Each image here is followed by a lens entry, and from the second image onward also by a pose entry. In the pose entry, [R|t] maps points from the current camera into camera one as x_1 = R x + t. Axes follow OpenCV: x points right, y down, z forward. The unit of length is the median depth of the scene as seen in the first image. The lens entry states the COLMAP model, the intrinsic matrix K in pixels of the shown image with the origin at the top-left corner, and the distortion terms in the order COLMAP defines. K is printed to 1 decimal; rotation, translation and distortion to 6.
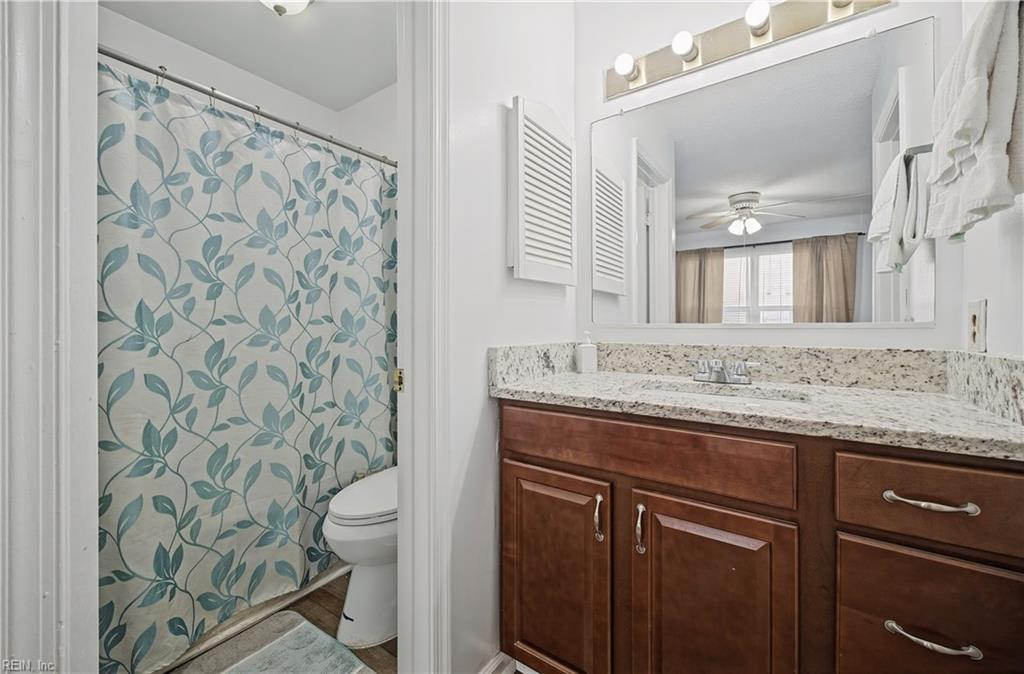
lens RADIAL K [[408.6, 0, 512.5], [0, 408.6, 327.0], [0, 0, 1]] dist [0.001891, 0.000182]
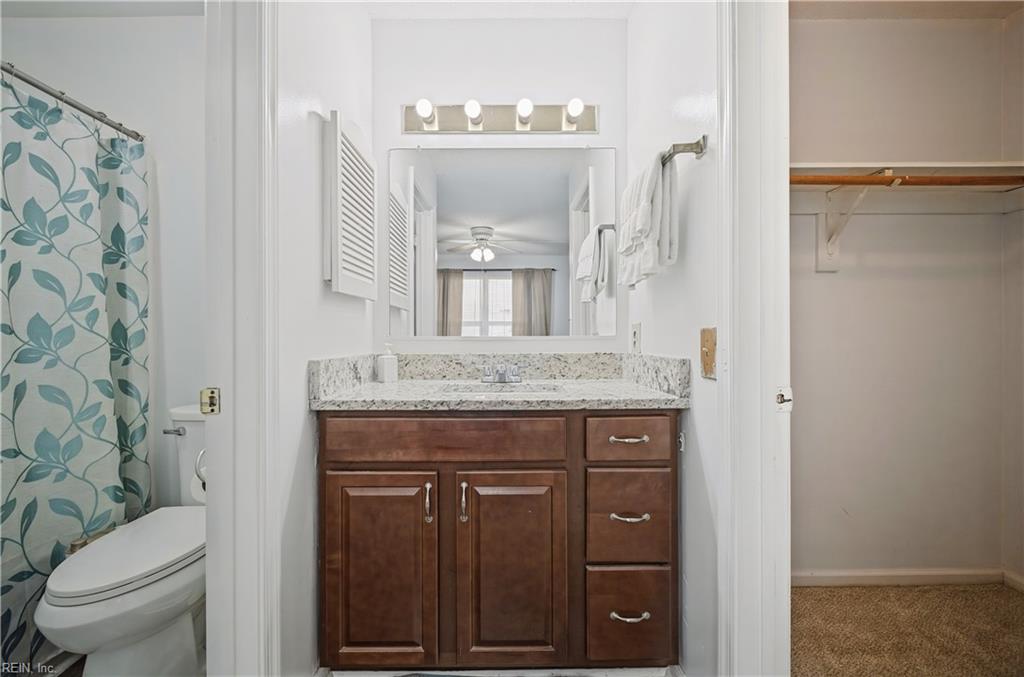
lens RADIAL K [[408.6, 0, 509.2], [0, 408.6, 338.9], [0, 0, 1]] dist [0.001891, 0.000182]
pose [[0.816825, -0.002398, 0.576881, -0.219386], [0.003071, 0.999995, -0.000192, -0.000423], [-0.576877, 0.001929, 0.816828, -0.071090]]
